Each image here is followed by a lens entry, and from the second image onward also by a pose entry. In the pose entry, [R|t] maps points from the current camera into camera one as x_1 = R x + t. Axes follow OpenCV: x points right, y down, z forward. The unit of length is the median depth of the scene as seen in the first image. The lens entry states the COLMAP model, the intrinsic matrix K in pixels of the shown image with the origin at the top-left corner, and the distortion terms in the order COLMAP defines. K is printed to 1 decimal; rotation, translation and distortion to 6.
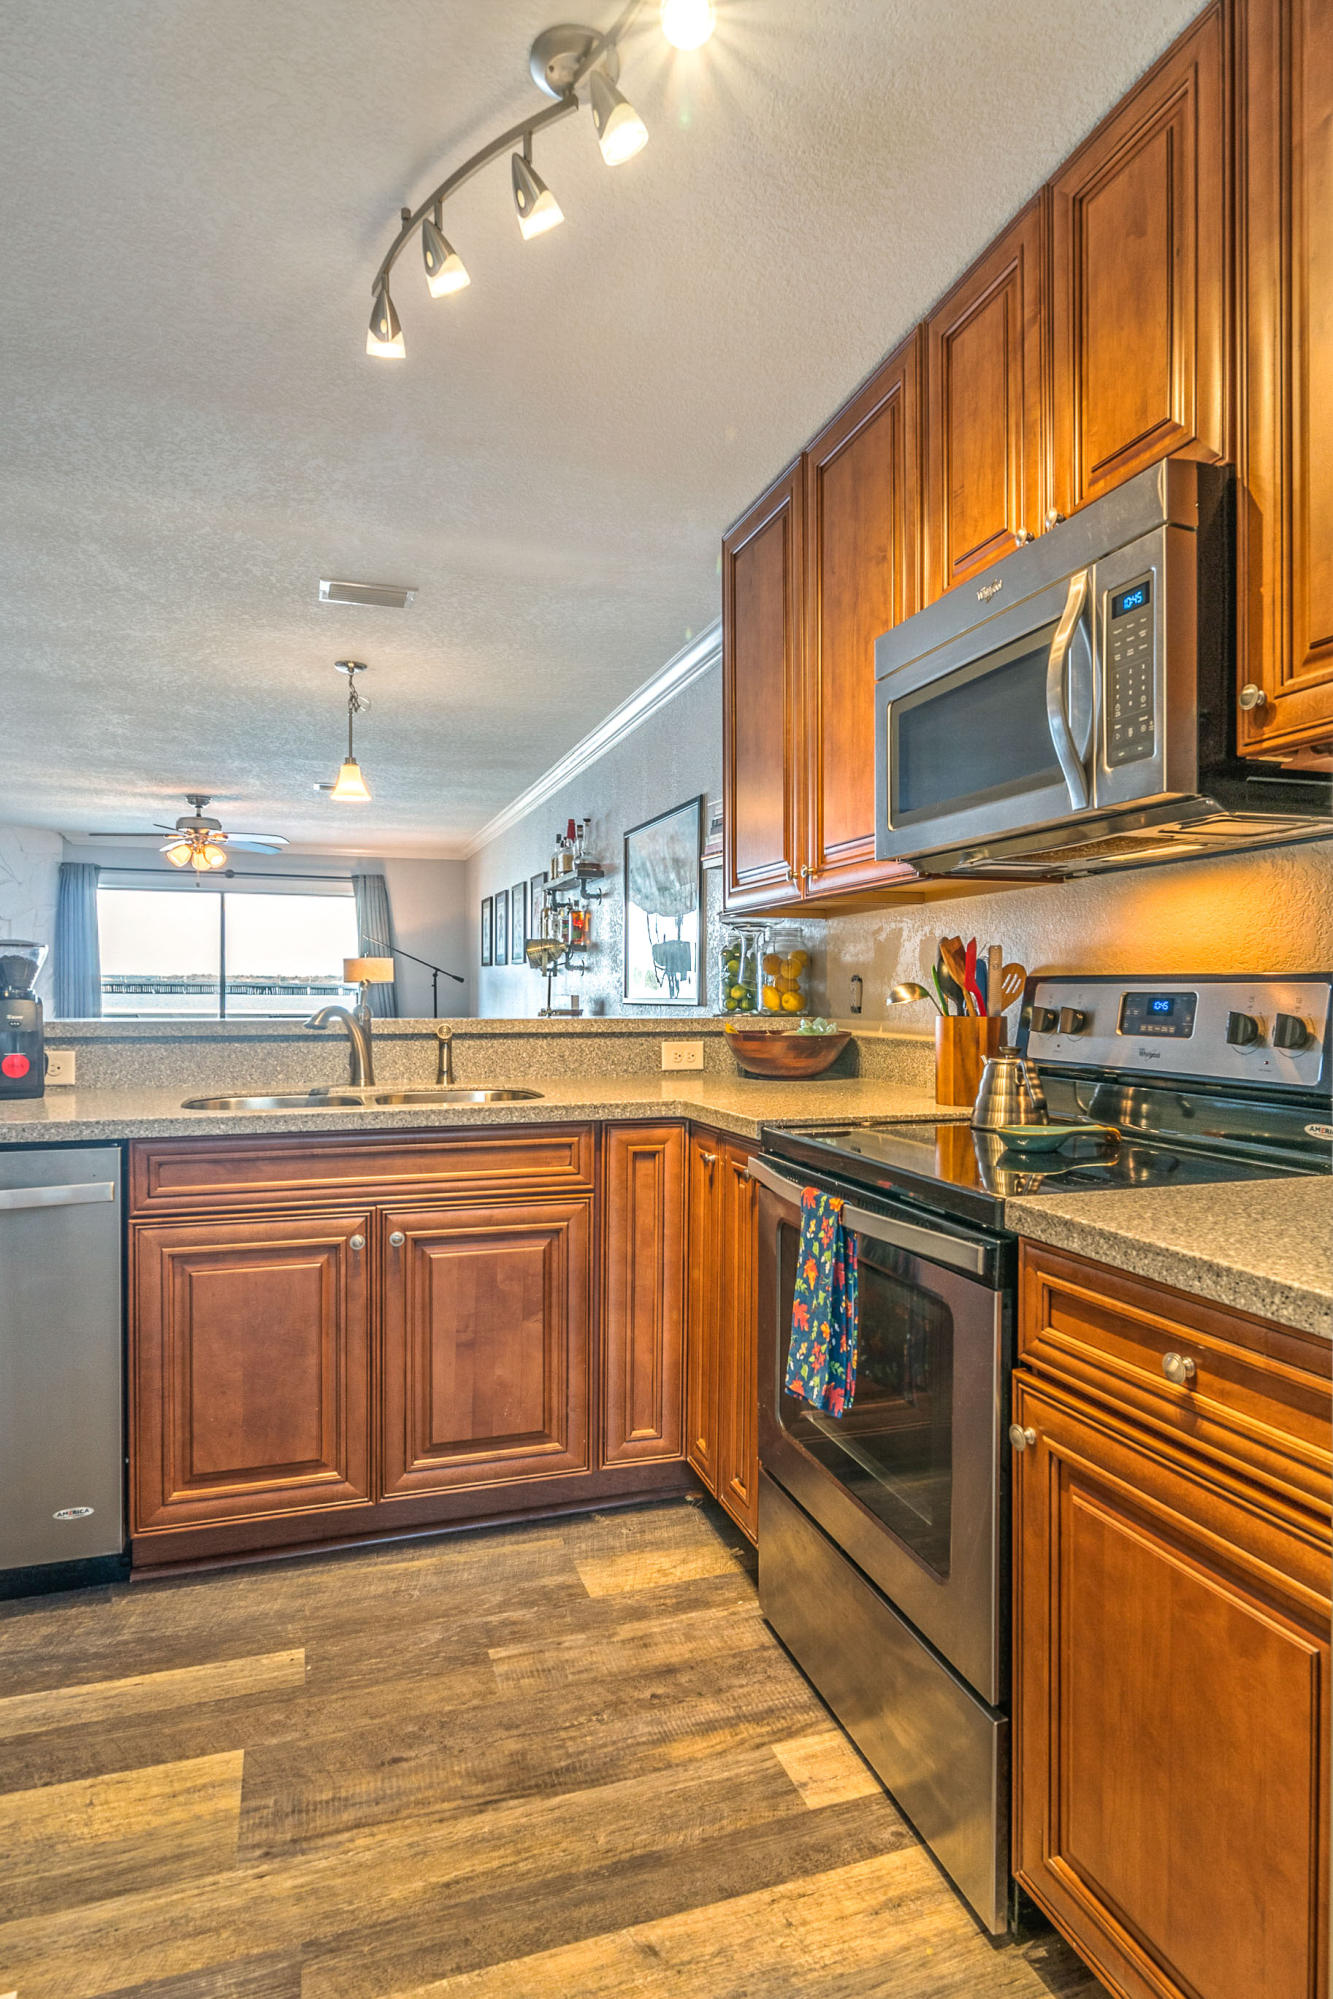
lens RADIAL K [[1115.9, 0, 678.7], [0, 1115.9, 1011.6], [0, 0, 1]] dist [-0.003412, -0.001448]
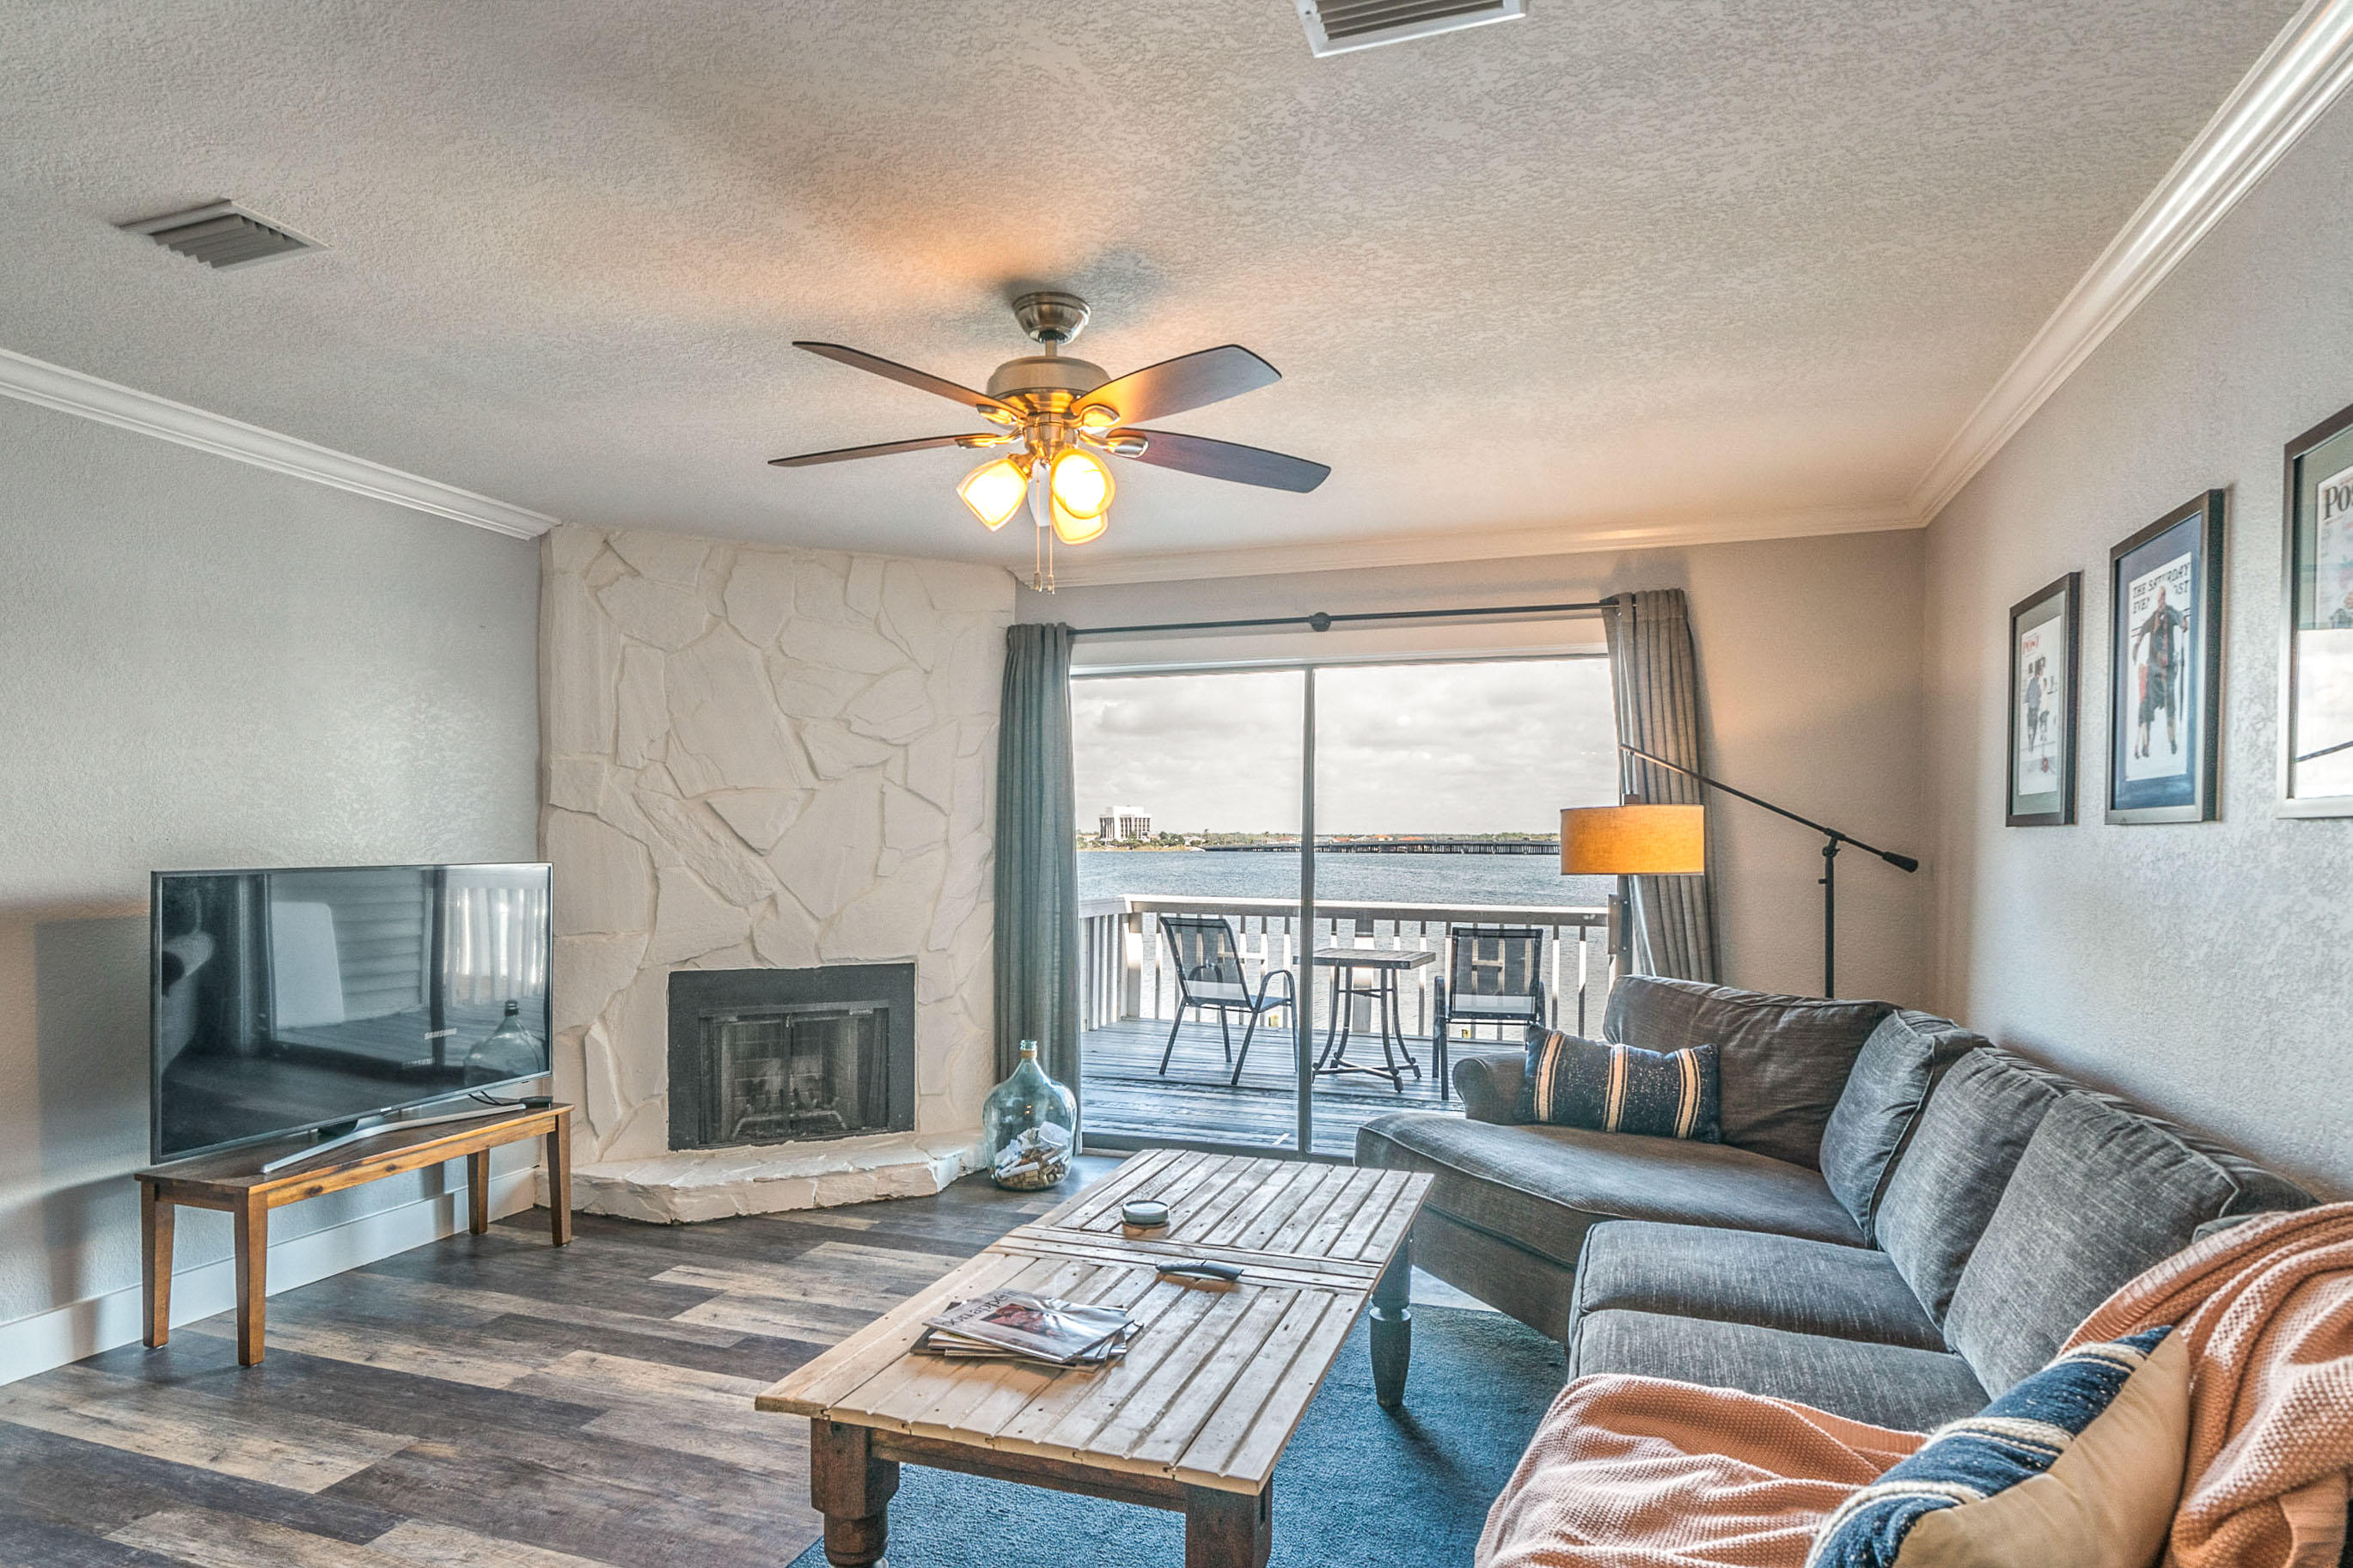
lens RADIAL K [[1276.5, 0, 1176.5], [0, 1276.5, 882.2], [0, 0, 1]] dist [-0.004020, -0.002168]
pose [[0.792606, 0.015539, -0.609536, -0.569511], [-0.012594, 0.999879, 0.009114, -0.101549], [0.609604, 0.000453, 0.792706, 2.316177]]
